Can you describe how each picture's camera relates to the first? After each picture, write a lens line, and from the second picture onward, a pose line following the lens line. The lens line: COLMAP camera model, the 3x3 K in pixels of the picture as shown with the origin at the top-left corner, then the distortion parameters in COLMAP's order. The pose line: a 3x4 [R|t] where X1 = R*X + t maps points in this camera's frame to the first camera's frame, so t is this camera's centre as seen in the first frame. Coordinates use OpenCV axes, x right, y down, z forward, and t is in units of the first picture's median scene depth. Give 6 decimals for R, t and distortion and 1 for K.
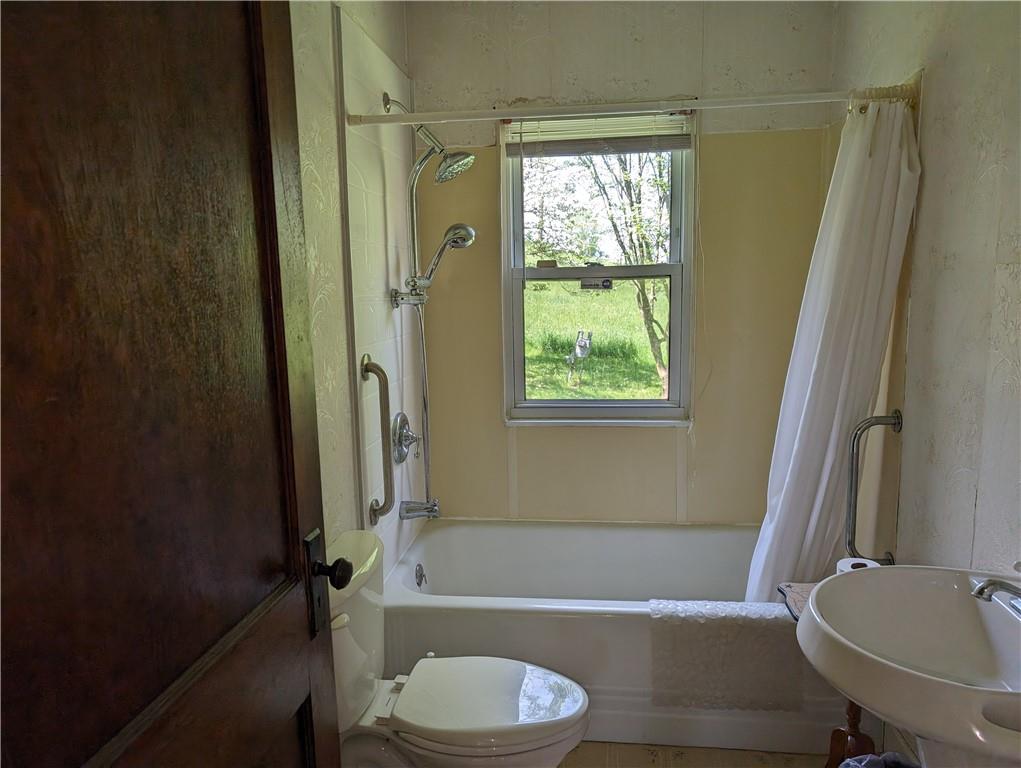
lens RADIAL K [[731.8, 0, 508.5], [0, 731.8, 381.6], [0, 0, 1]] dist [0.017014, -0.017370]
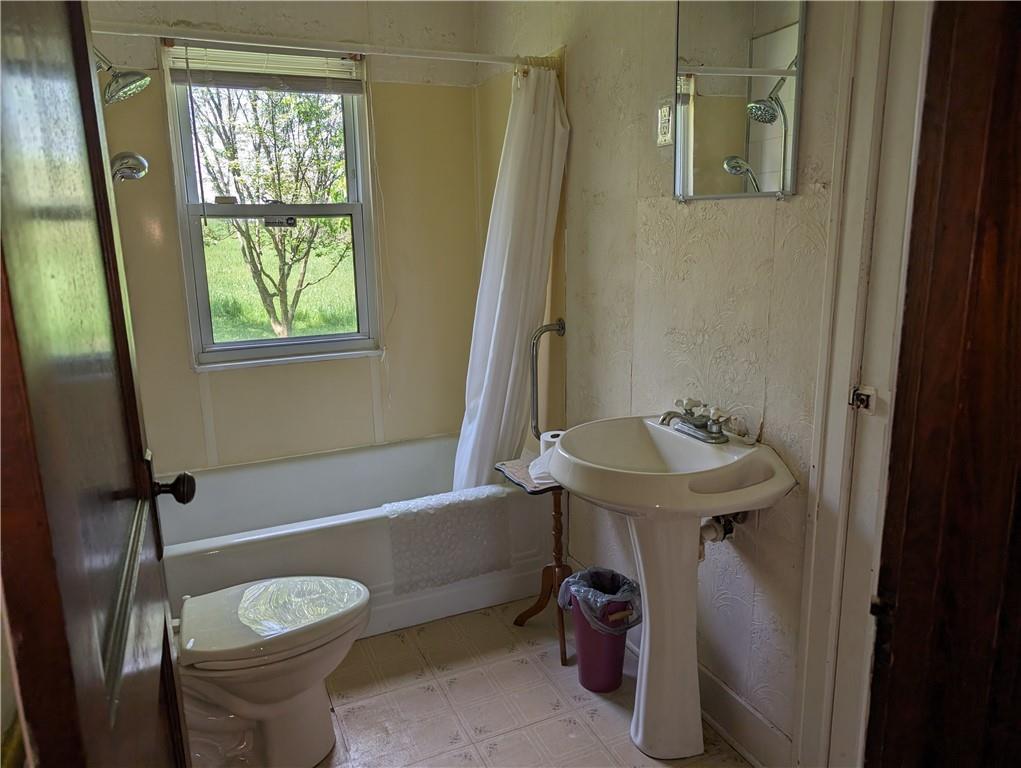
lens RADIAL K [[731.8, 0, 511.5], [0, 731.8, 384.2], [0, 0, 1]] dist [0.017014, -0.017370]
pose [[0.850285, -0.105711, 0.515598, -0.162500], [0.075337, 0.993980, 0.079552, 0.034383], [-0.520903, -0.028799, 0.853130, -0.037694]]
